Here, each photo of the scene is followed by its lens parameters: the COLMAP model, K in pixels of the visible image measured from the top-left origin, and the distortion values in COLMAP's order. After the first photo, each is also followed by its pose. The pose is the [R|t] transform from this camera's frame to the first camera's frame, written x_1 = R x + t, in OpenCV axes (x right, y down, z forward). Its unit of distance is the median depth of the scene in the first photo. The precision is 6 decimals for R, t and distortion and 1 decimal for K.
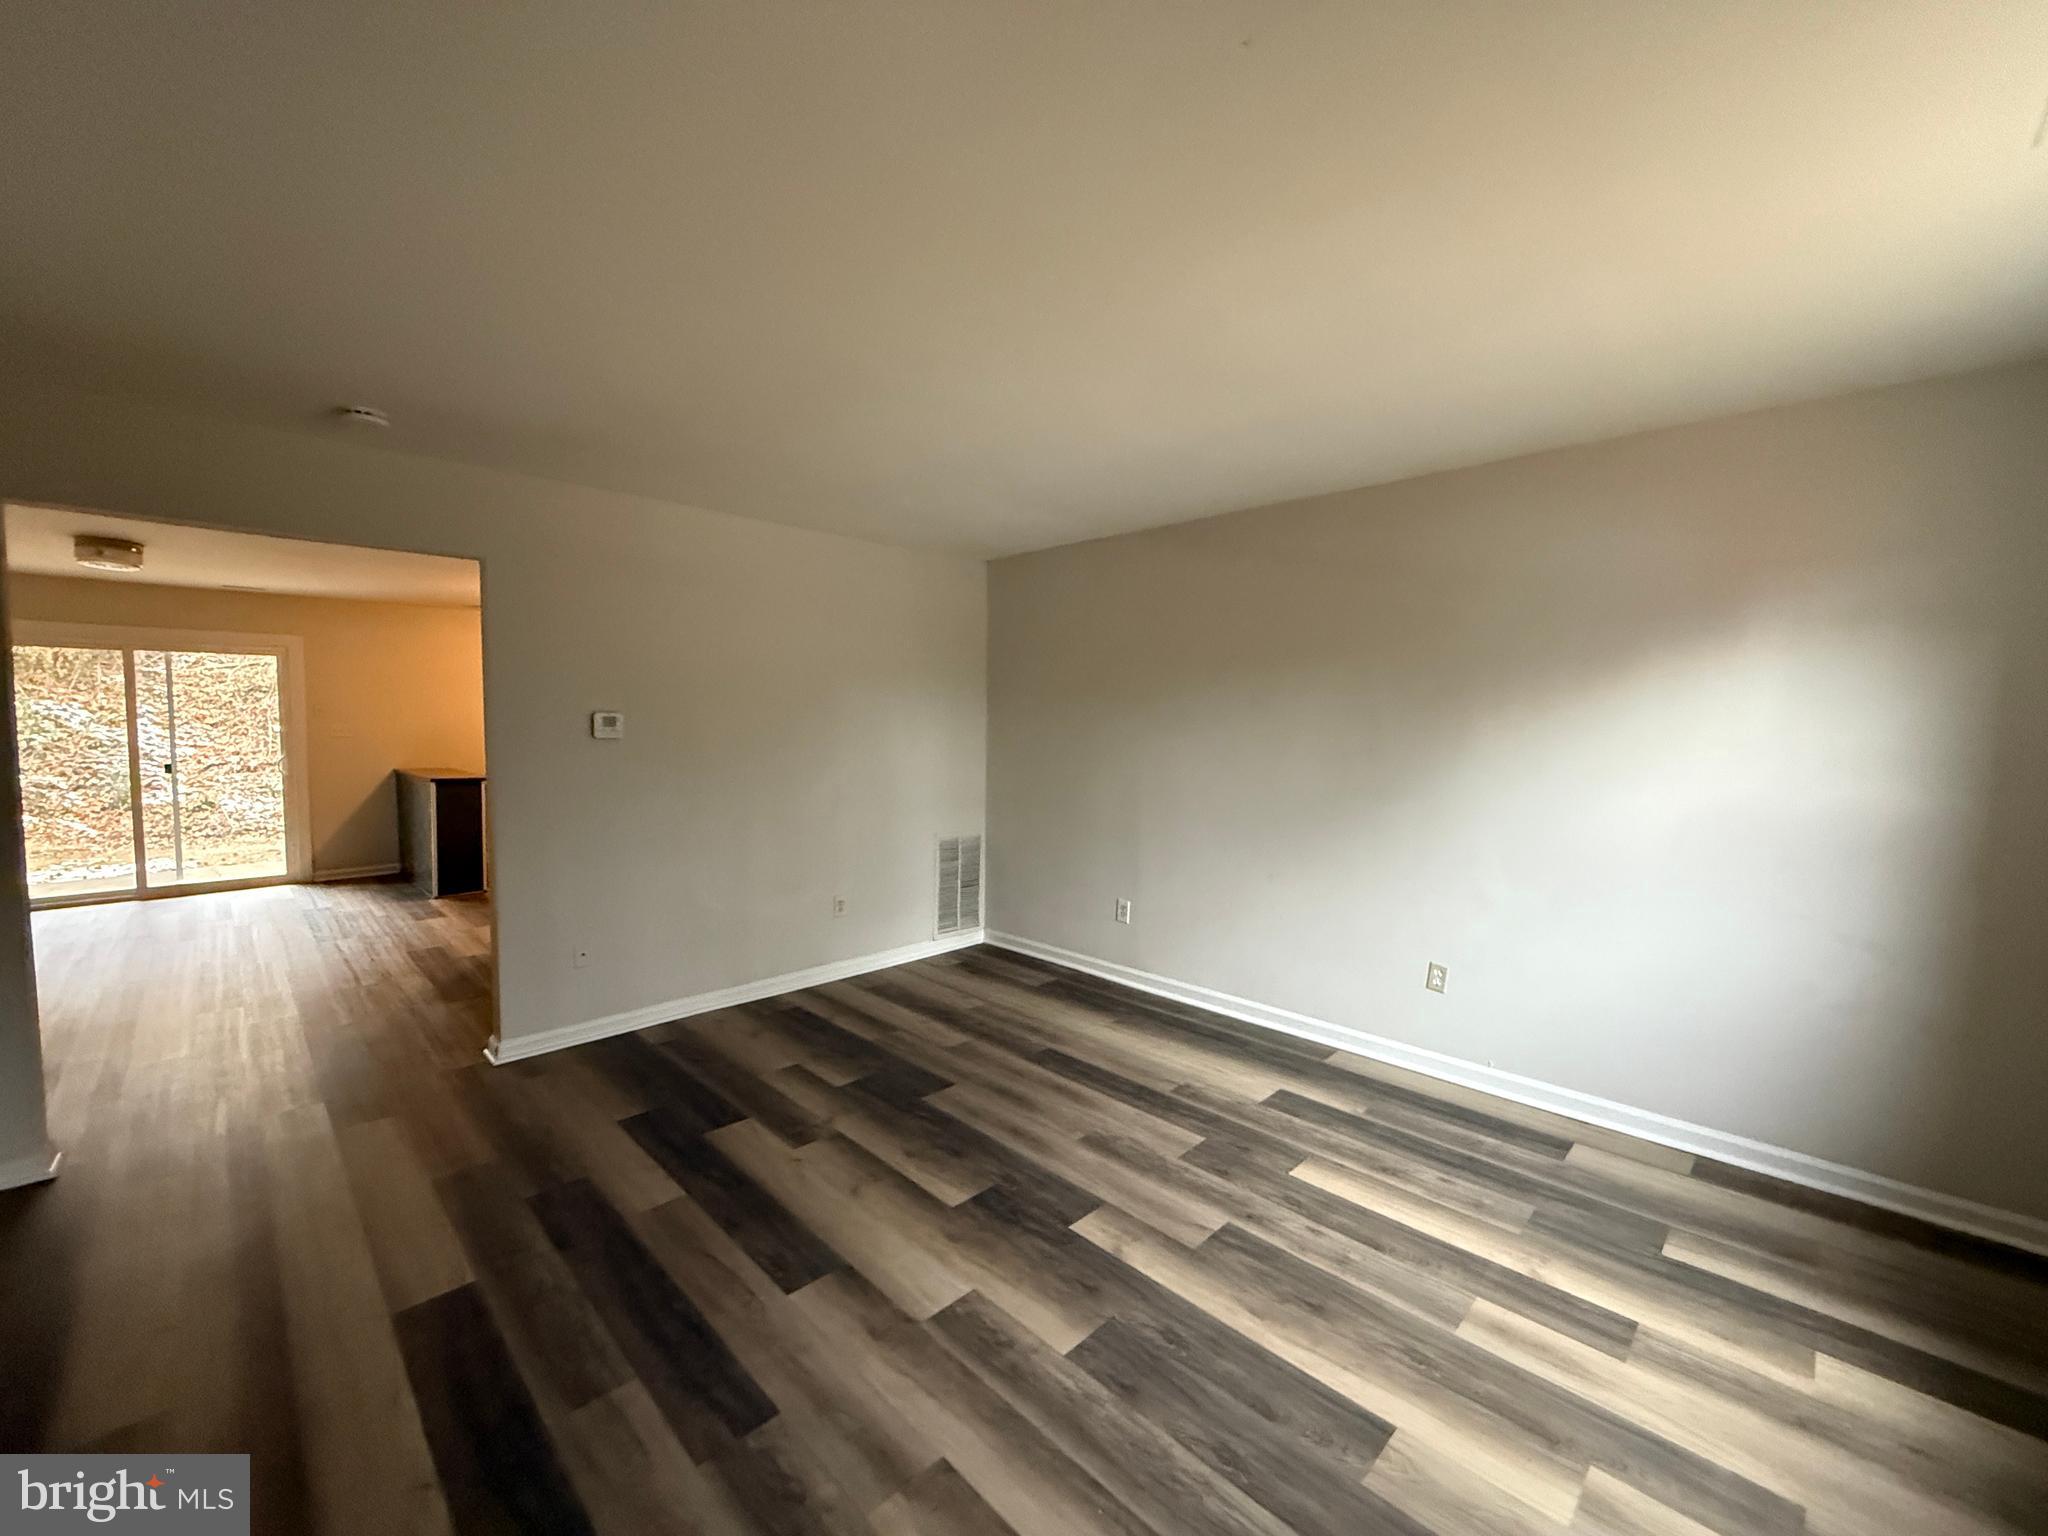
lens RADIAL K [[815.1, 0, 1018.4], [0, 815.1, 766.1], [0, 0, 1]] dist [0.000564, -0.000225]
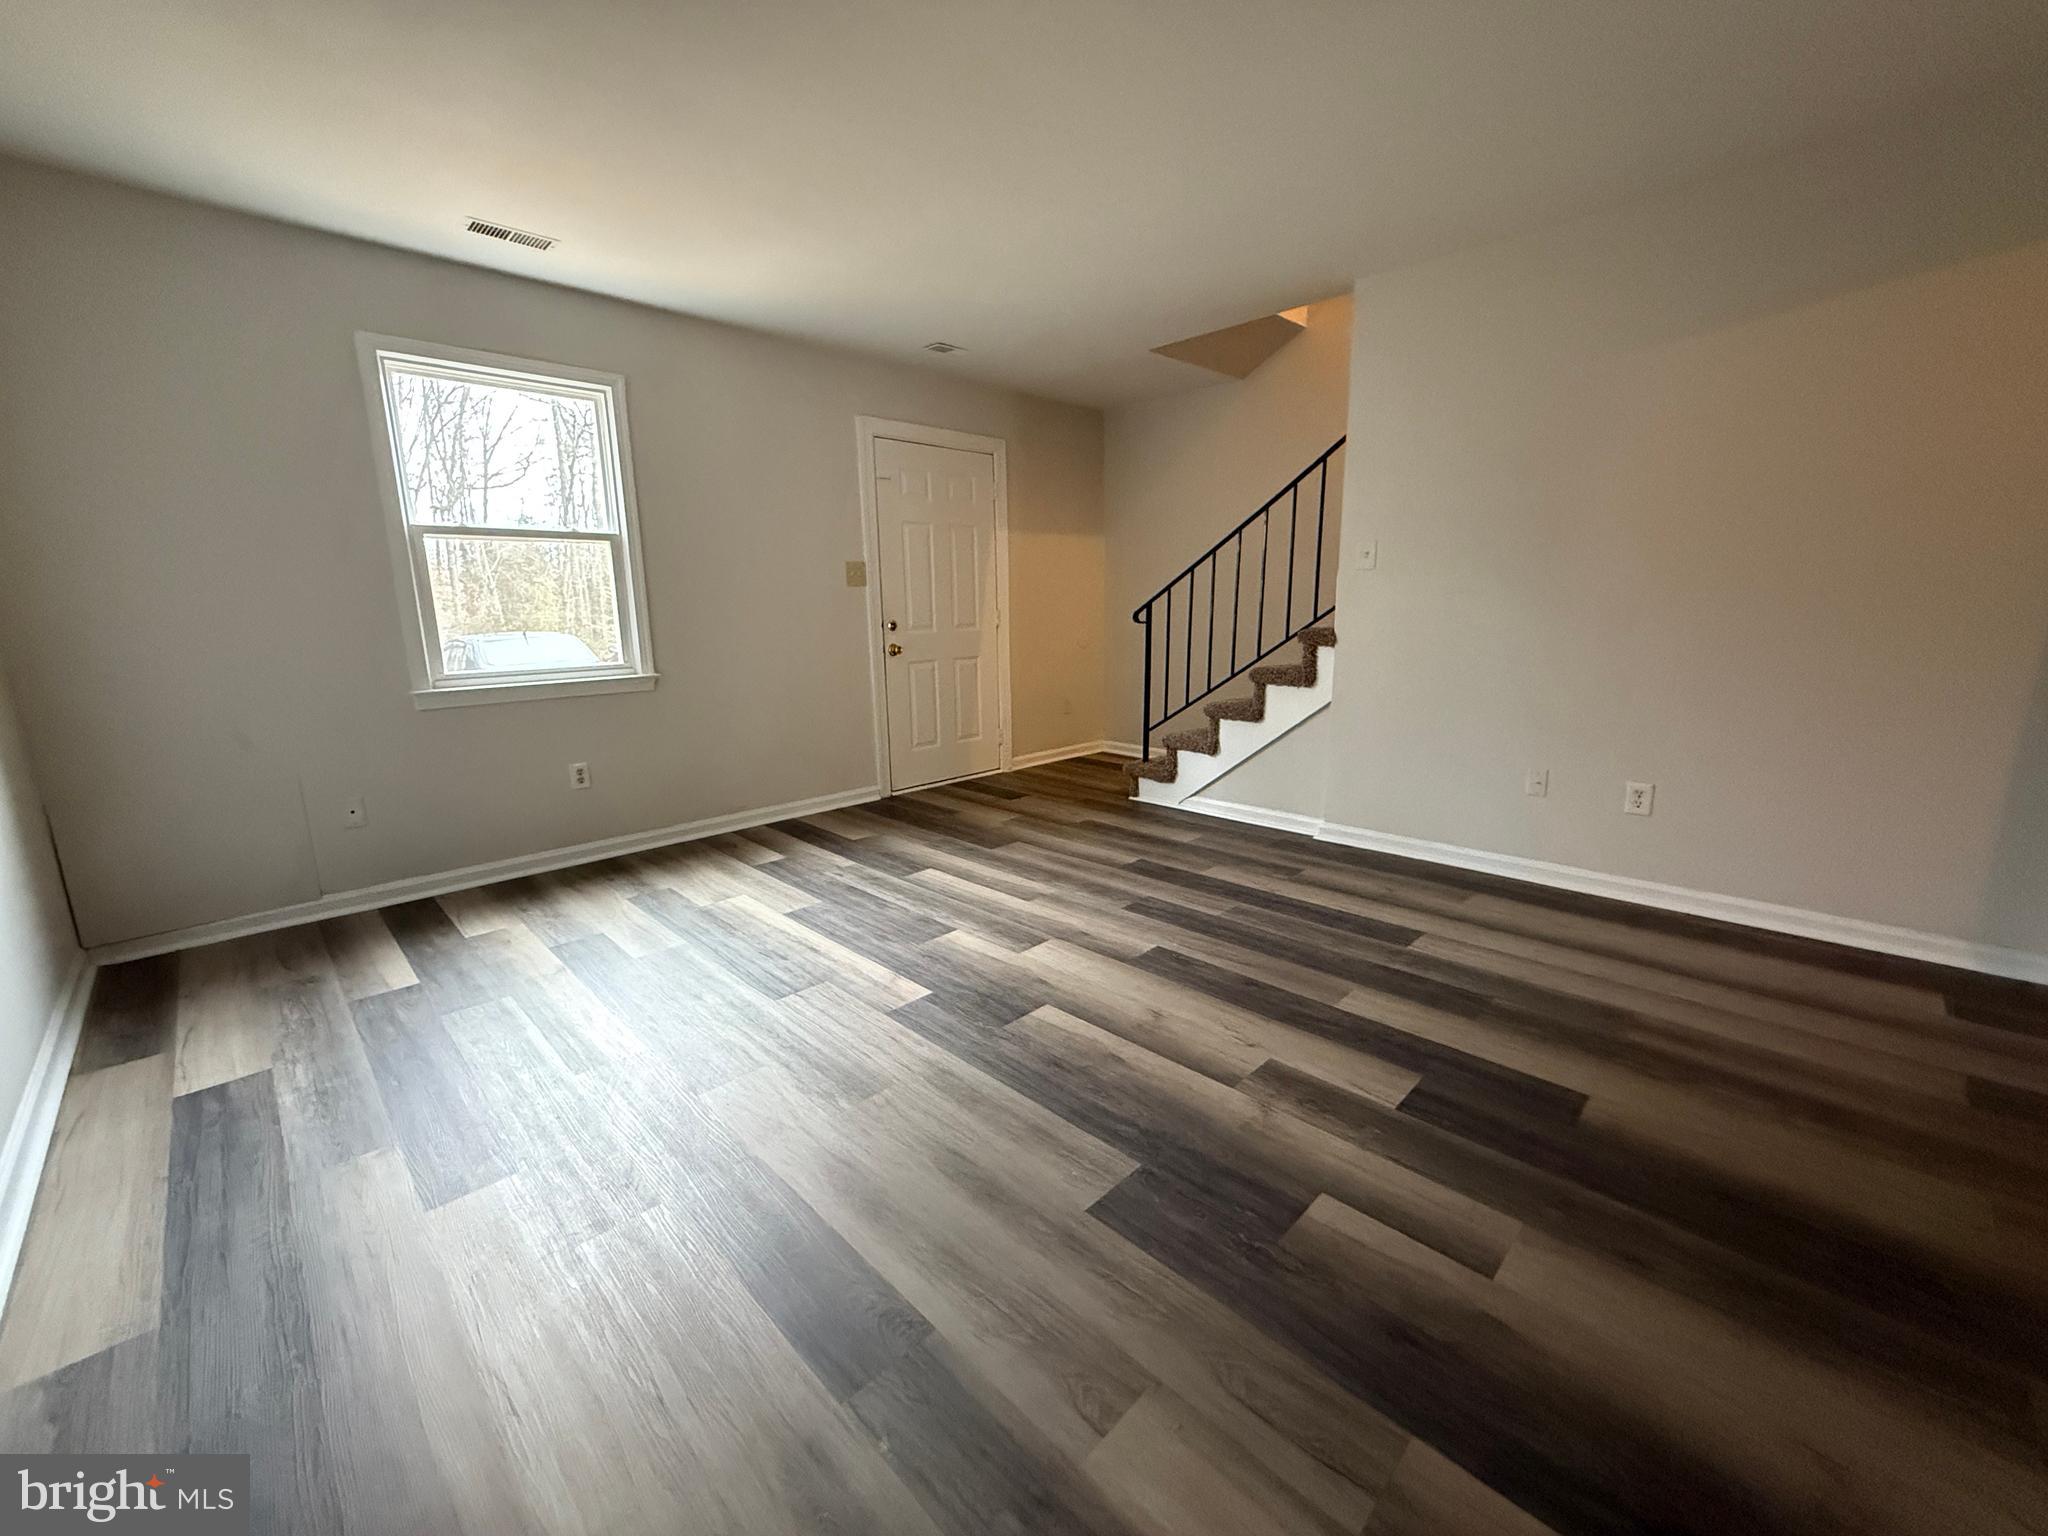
lens RADIAL K [[815.1, 0, 1018.4], [0, 815.1, 766.1], [0, 0, 1]] dist [0.000564, -0.000225]
pose [[-0.999963, 0.006880, 0.005193, -0.049170], [0.007991, 0.965805, 0.259147, 0.013440], [-0.003233, 0.259179, -0.965824, 1.702432]]
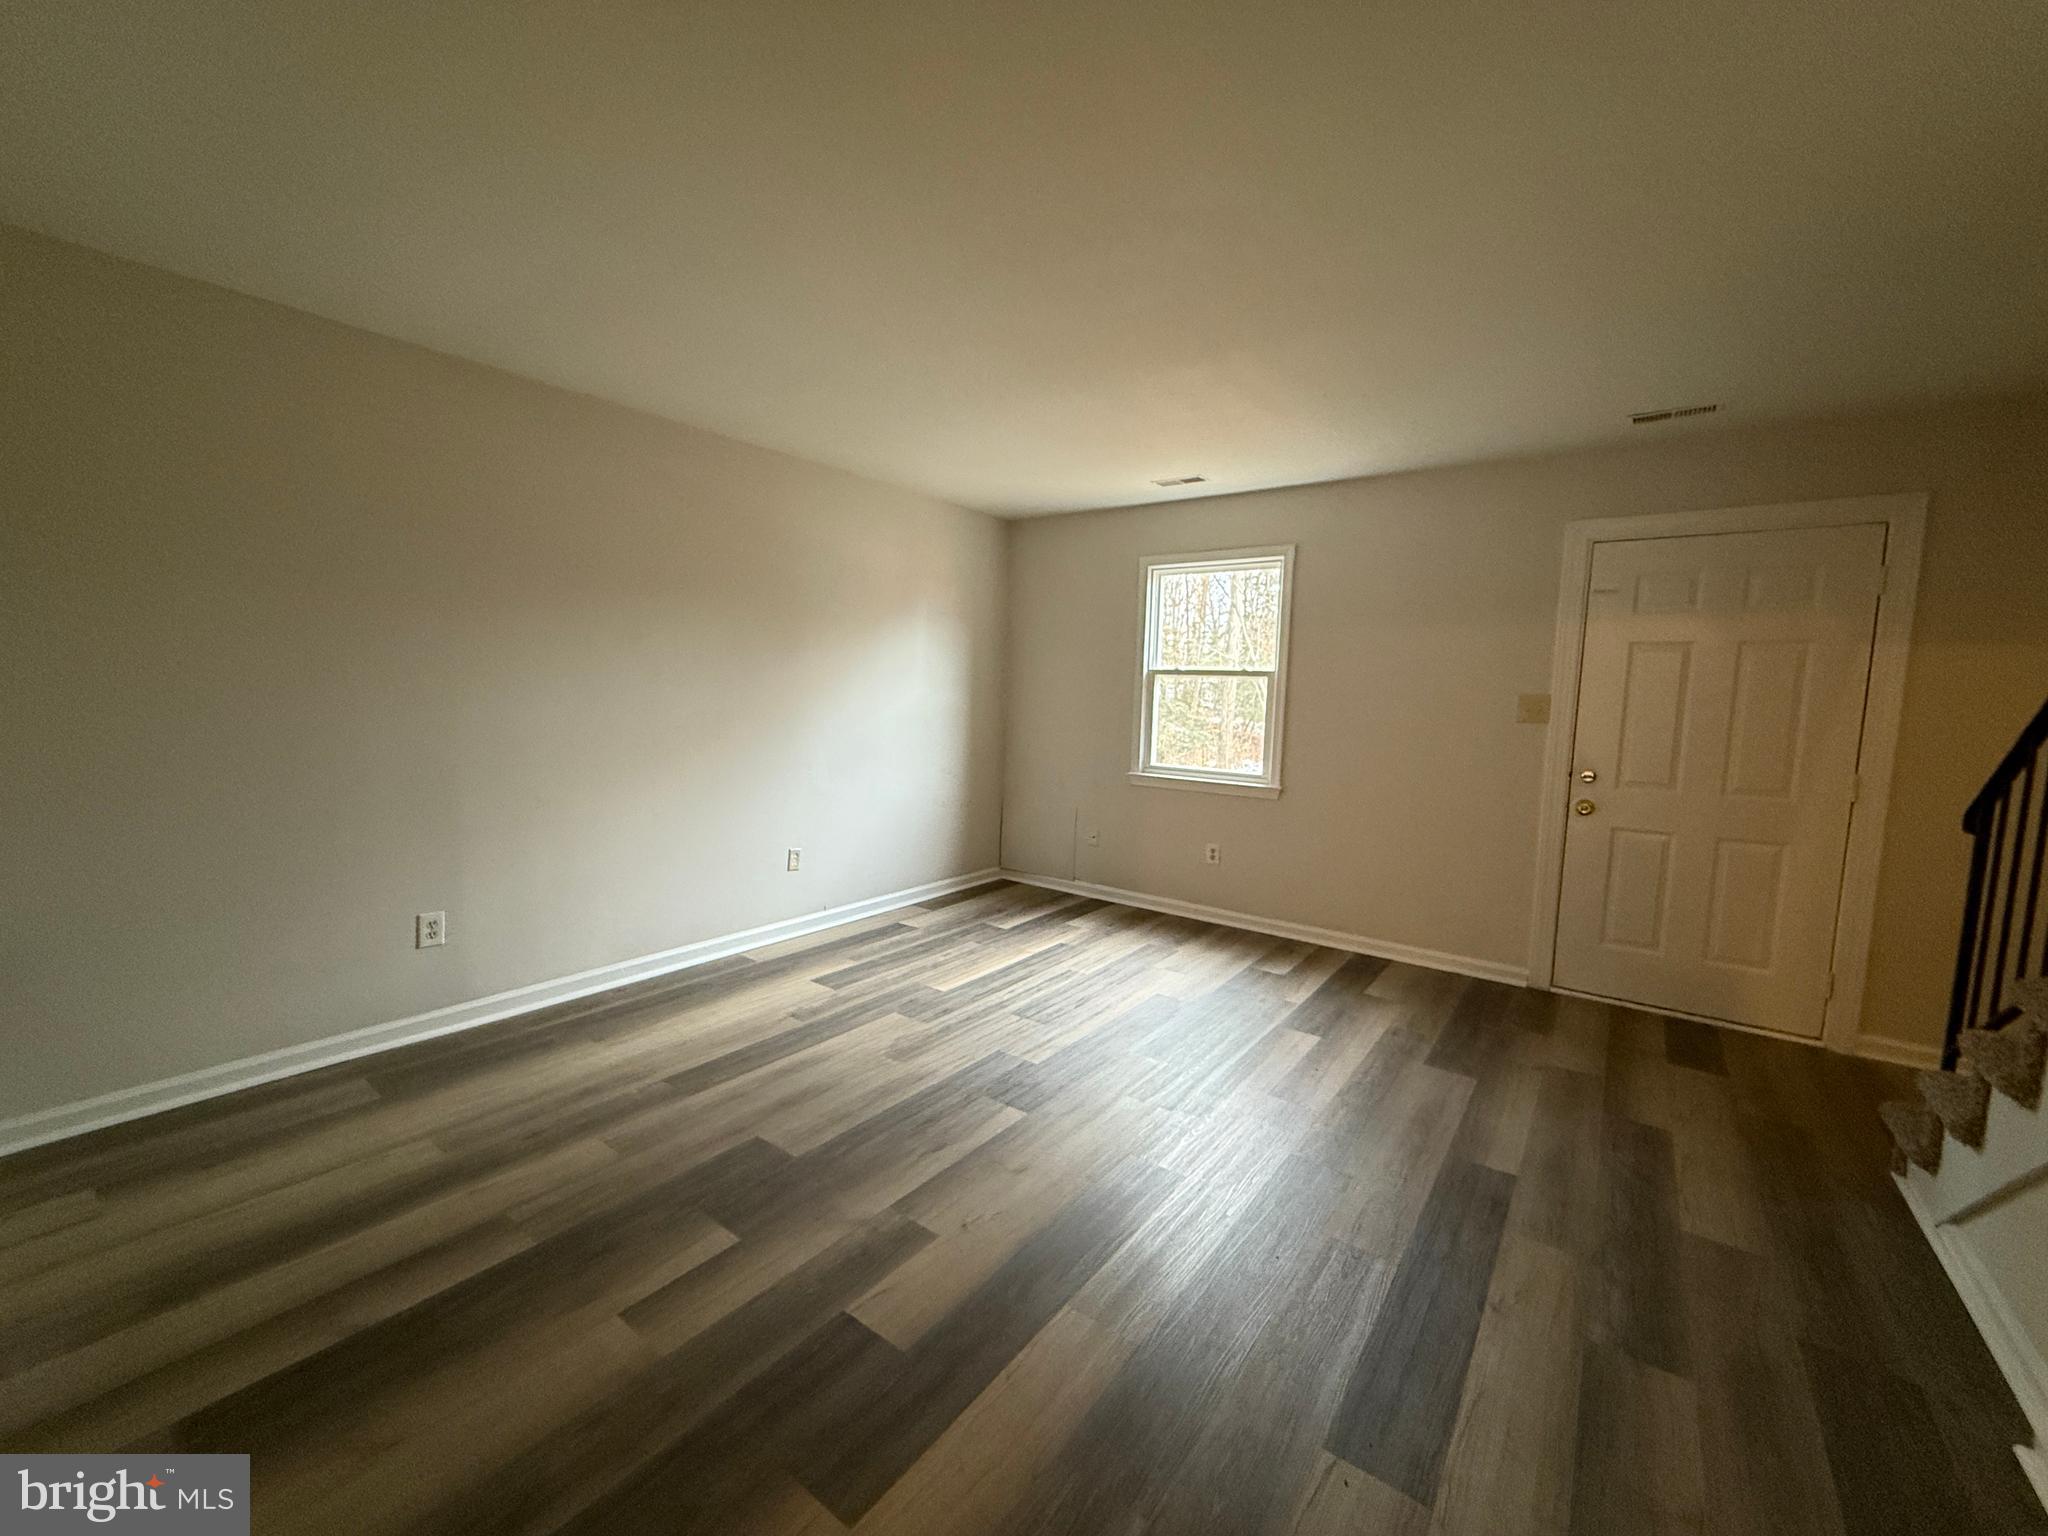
lens RADIAL K [[815.1, 0, 1018.4], [0, 815.1, 766.1], [0, 0, 1]] dist [0.000564, -0.000225]
pose [[-0.143038, -0.107188, 0.983896, -0.980043], [0.029617, 0.993209, 0.112508, -0.025163], [-0.989274, 0.045233, -0.138892, 1.039332]]
